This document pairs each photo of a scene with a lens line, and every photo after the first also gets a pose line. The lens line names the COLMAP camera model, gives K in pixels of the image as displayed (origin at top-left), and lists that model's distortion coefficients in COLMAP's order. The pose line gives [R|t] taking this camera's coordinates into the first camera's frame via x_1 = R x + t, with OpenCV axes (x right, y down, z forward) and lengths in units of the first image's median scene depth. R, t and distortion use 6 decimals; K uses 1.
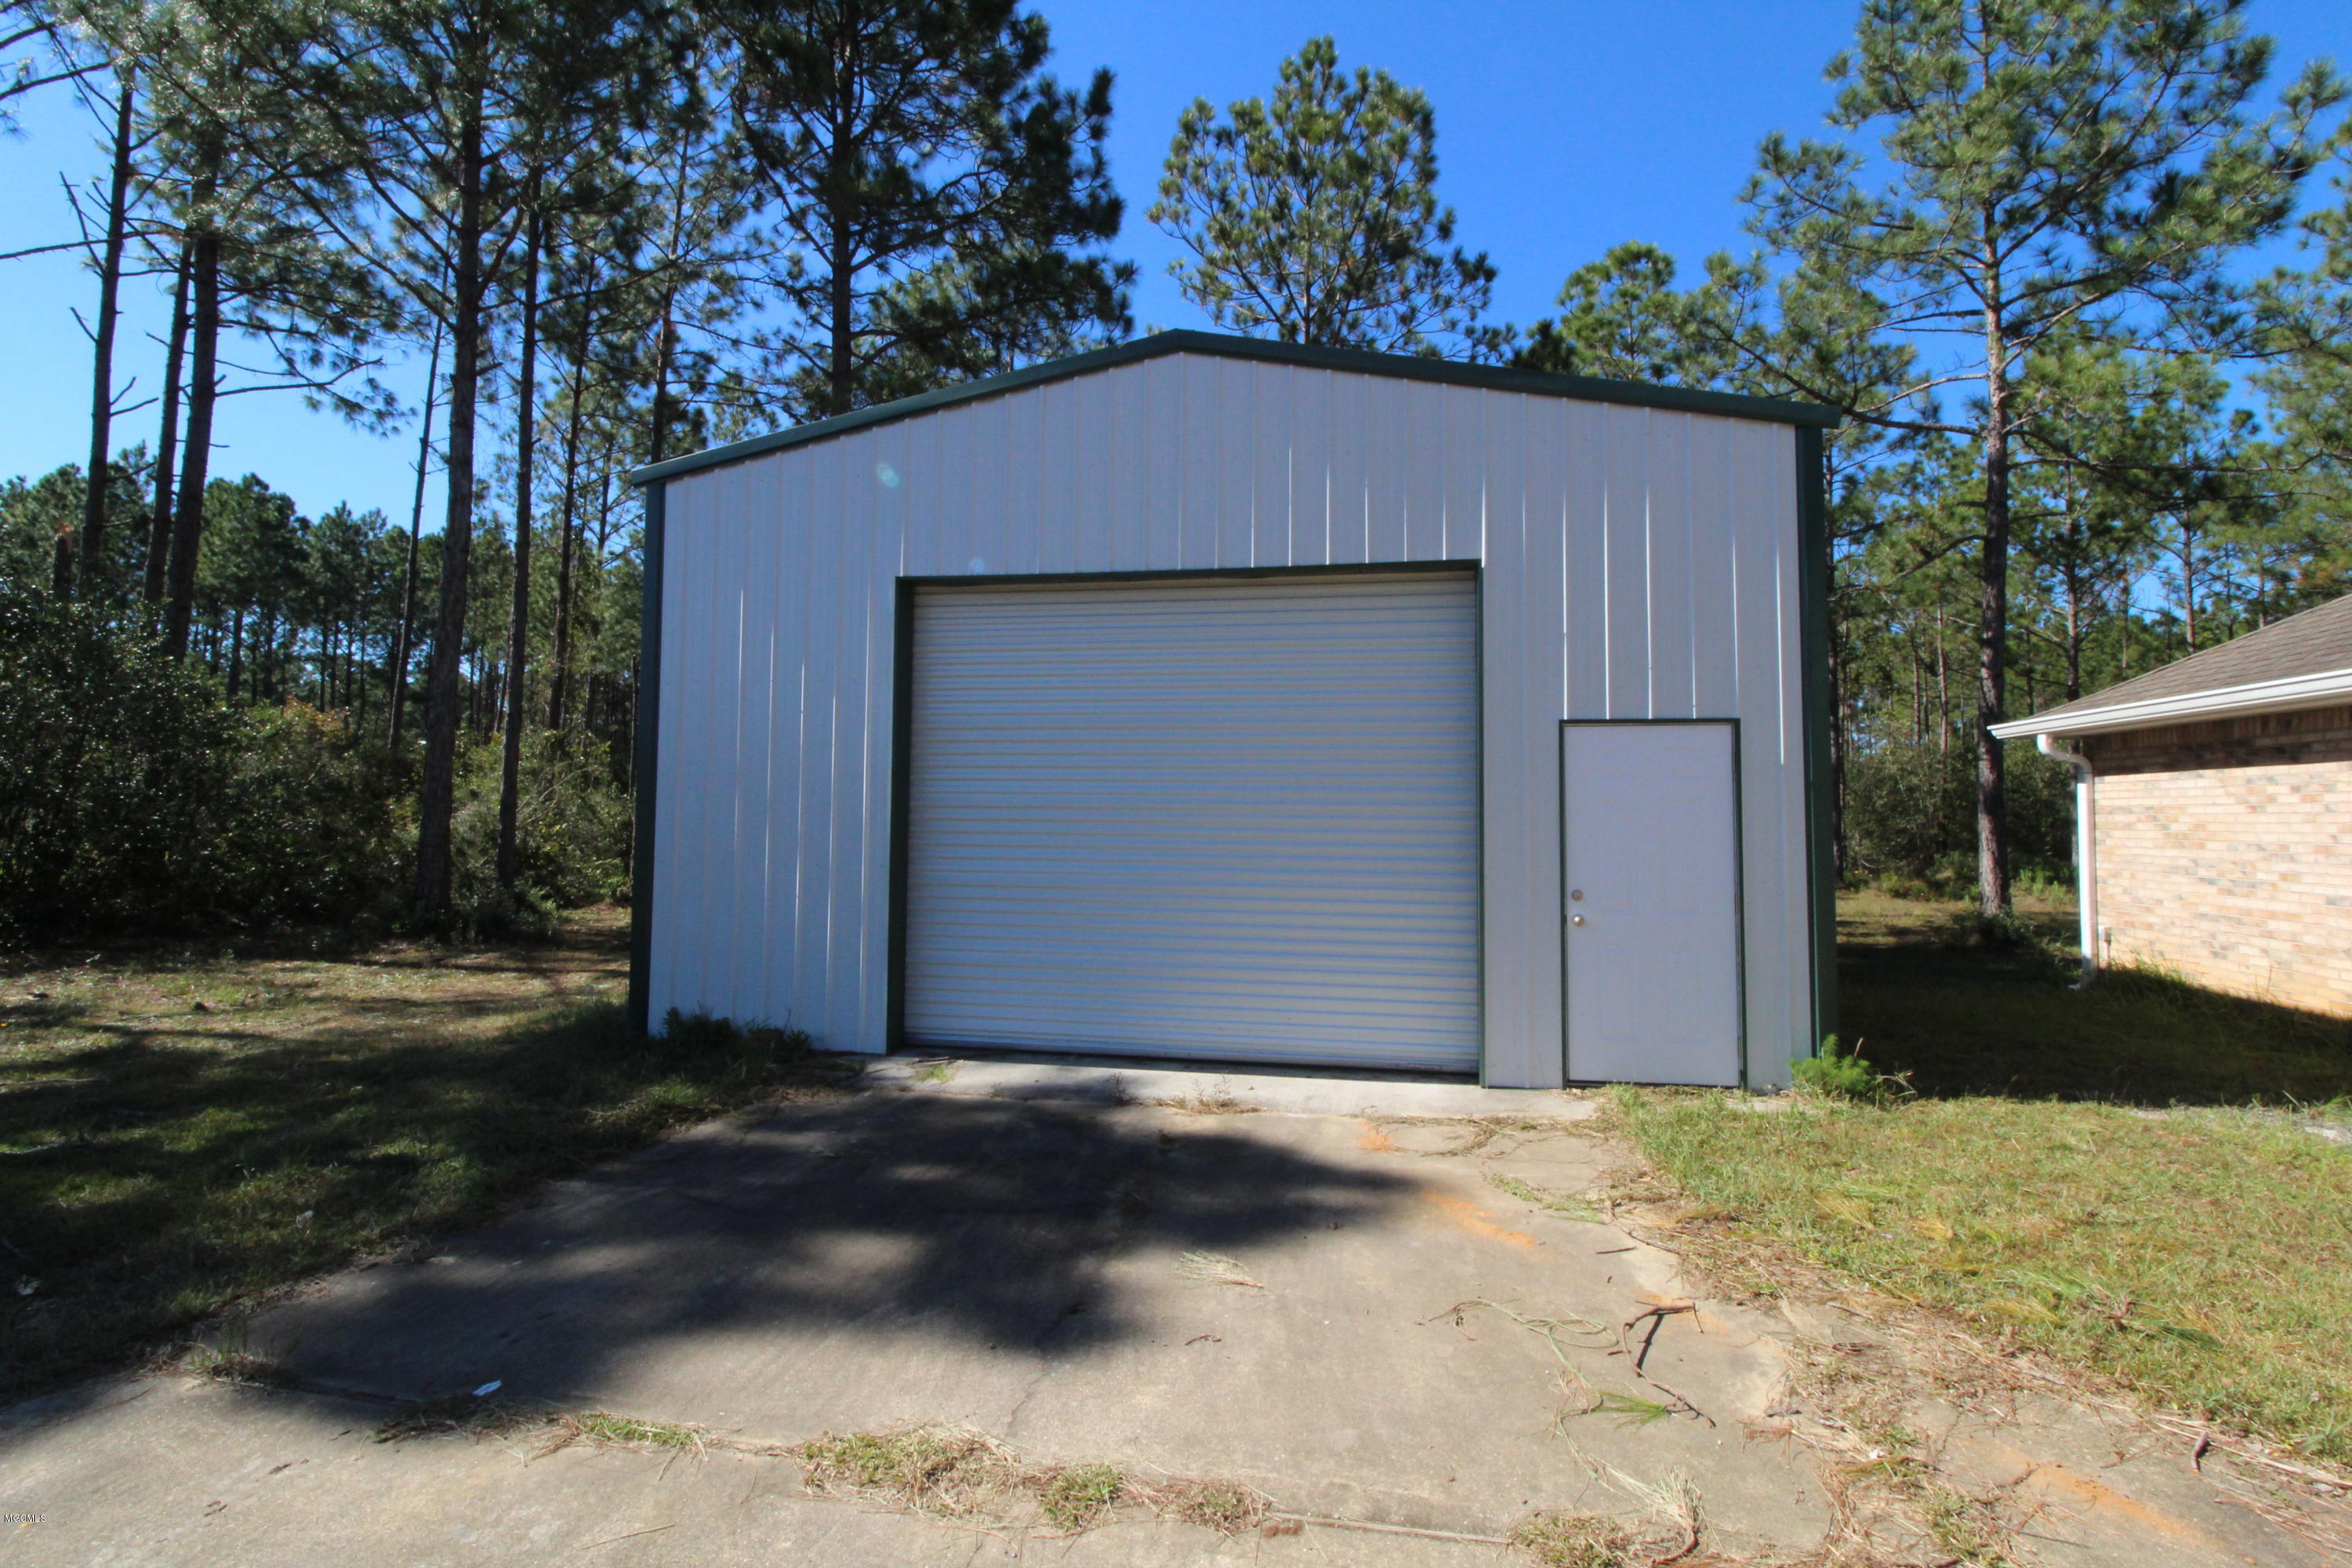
lens RADIAL K [[1135.0, 0, 1170.6], [0, 1135.0, 771.3], [0, 0, 1]] dist [-0.021799, -0.000479]
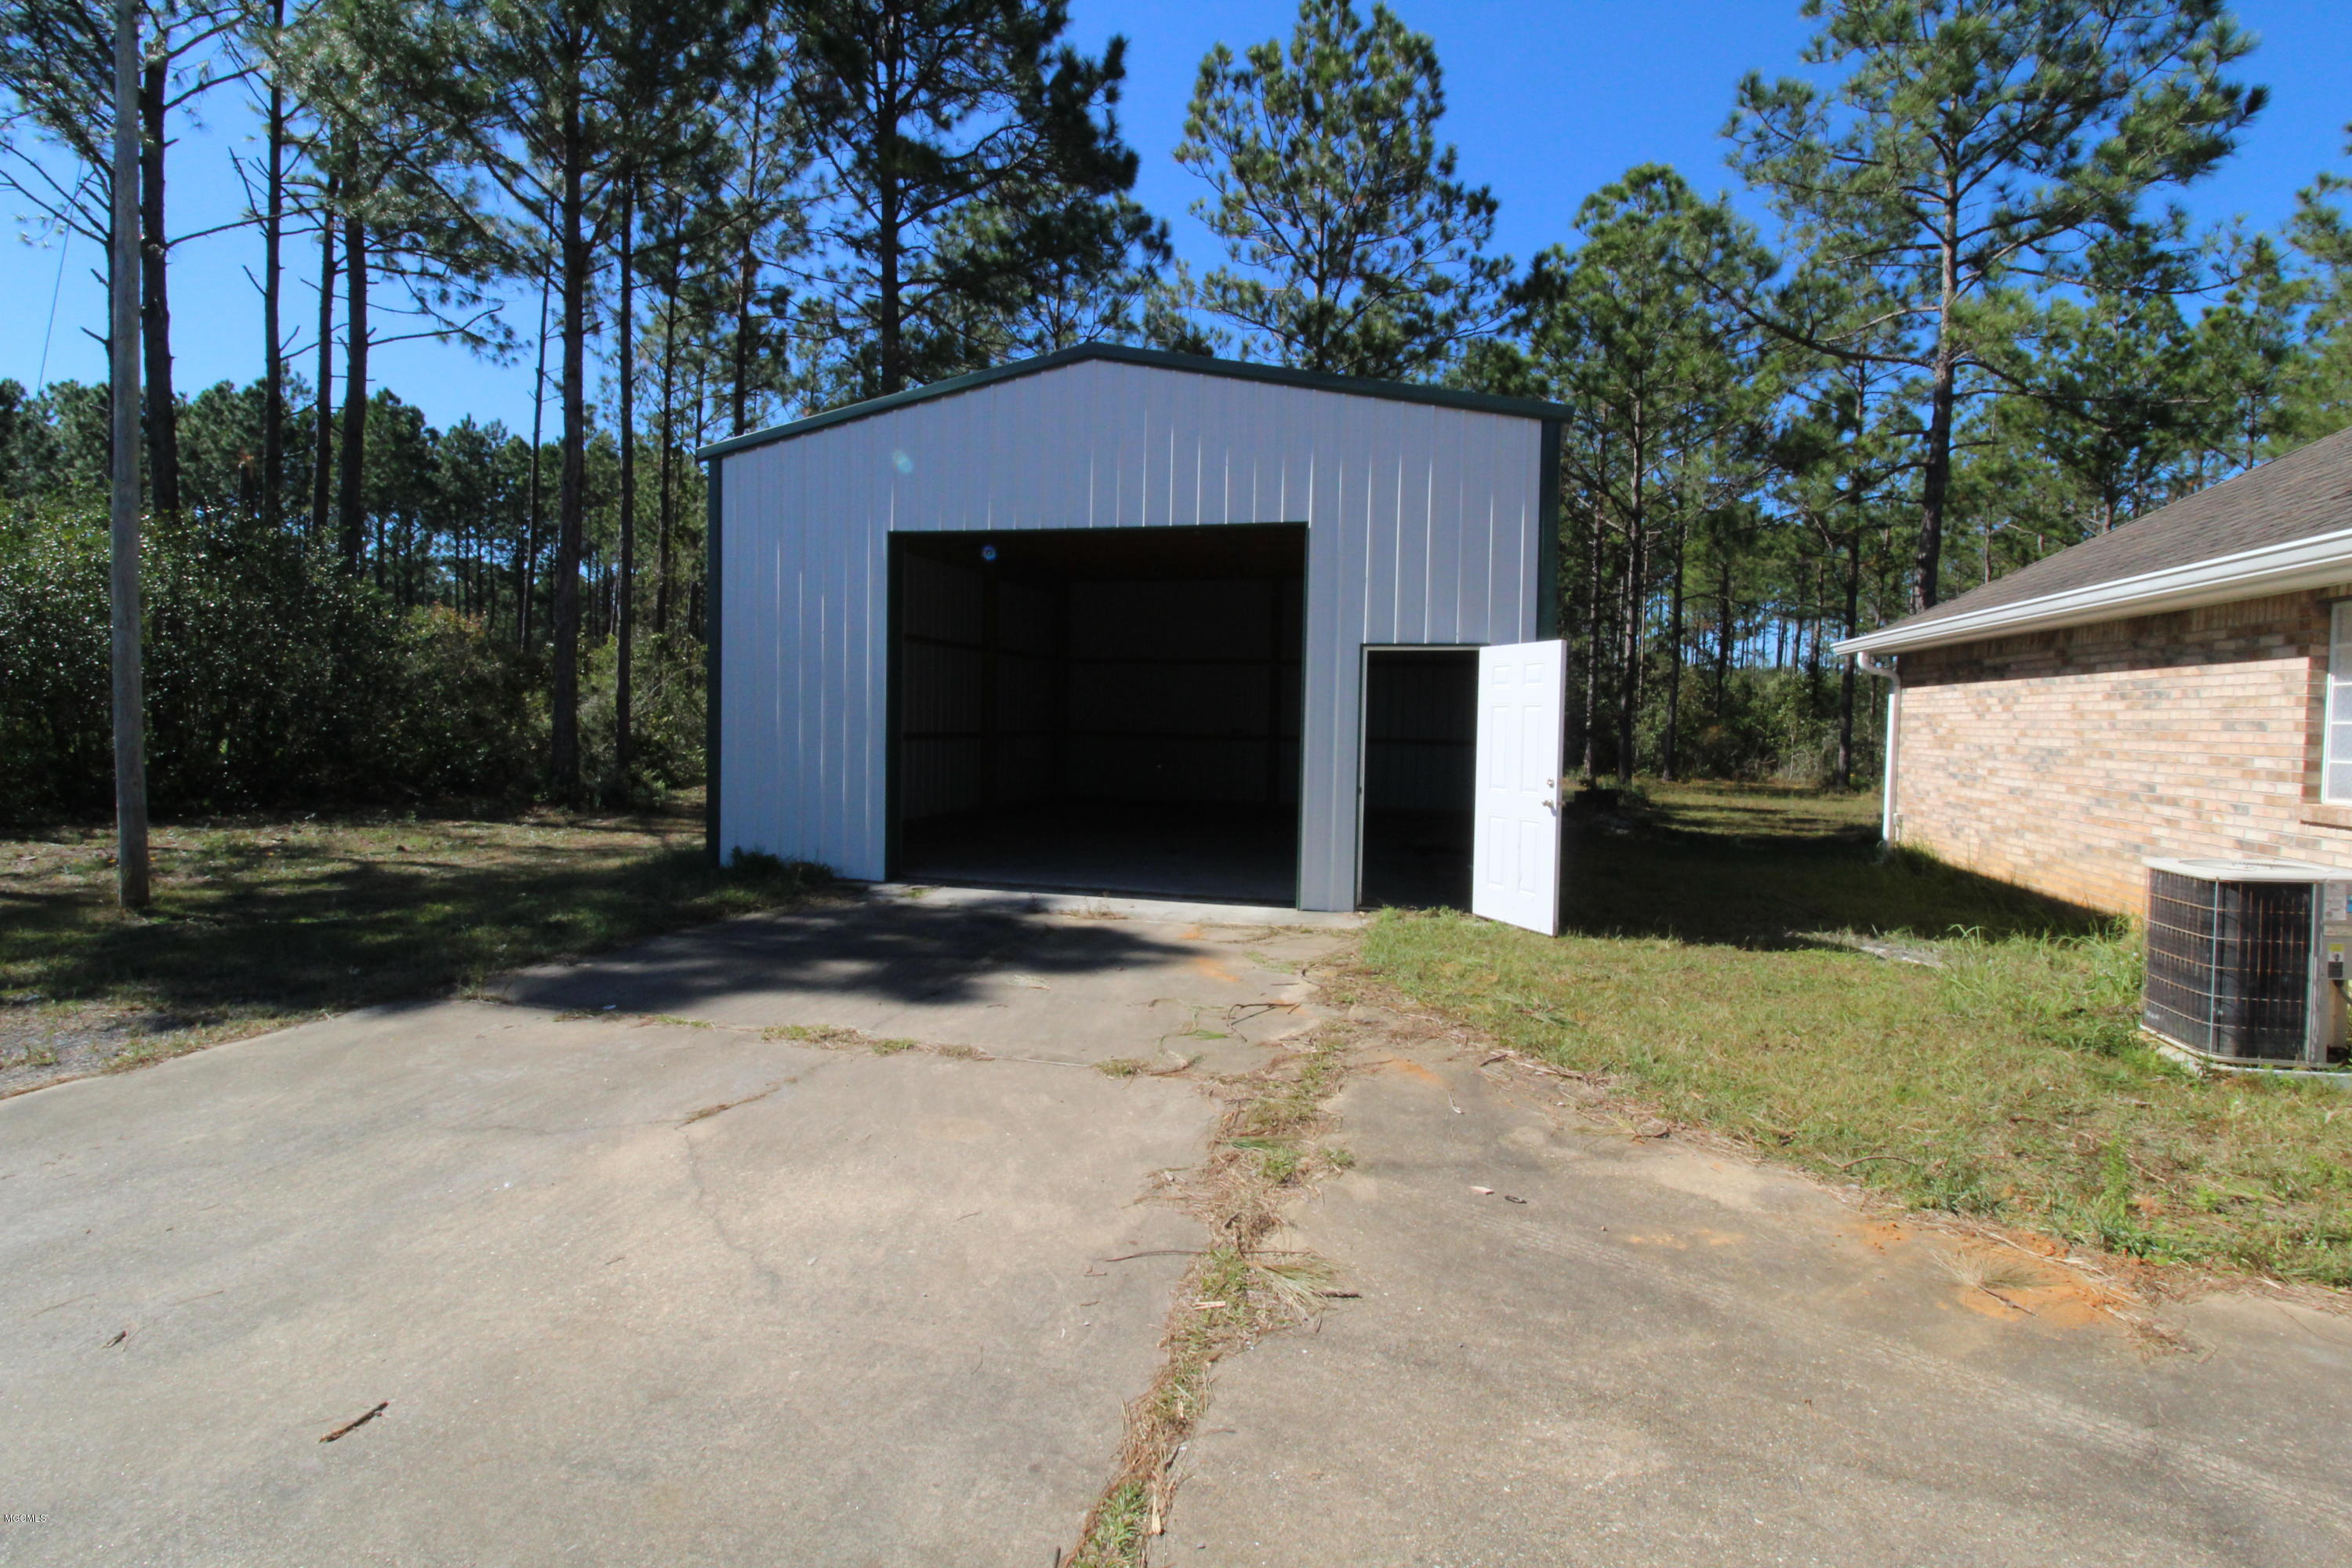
lens RADIAL K [[1135.0, 0, 1174.9], [0, 1135.0, 773.1], [0, 0, 1]] dist [-0.021799, -0.000479]
pose [[0.996716, 0.015076, -0.079555, 0.092403], [-0.007816, 0.995838, 0.090801, -0.004528], [0.080593, -0.089881, 0.992686, -0.148173]]
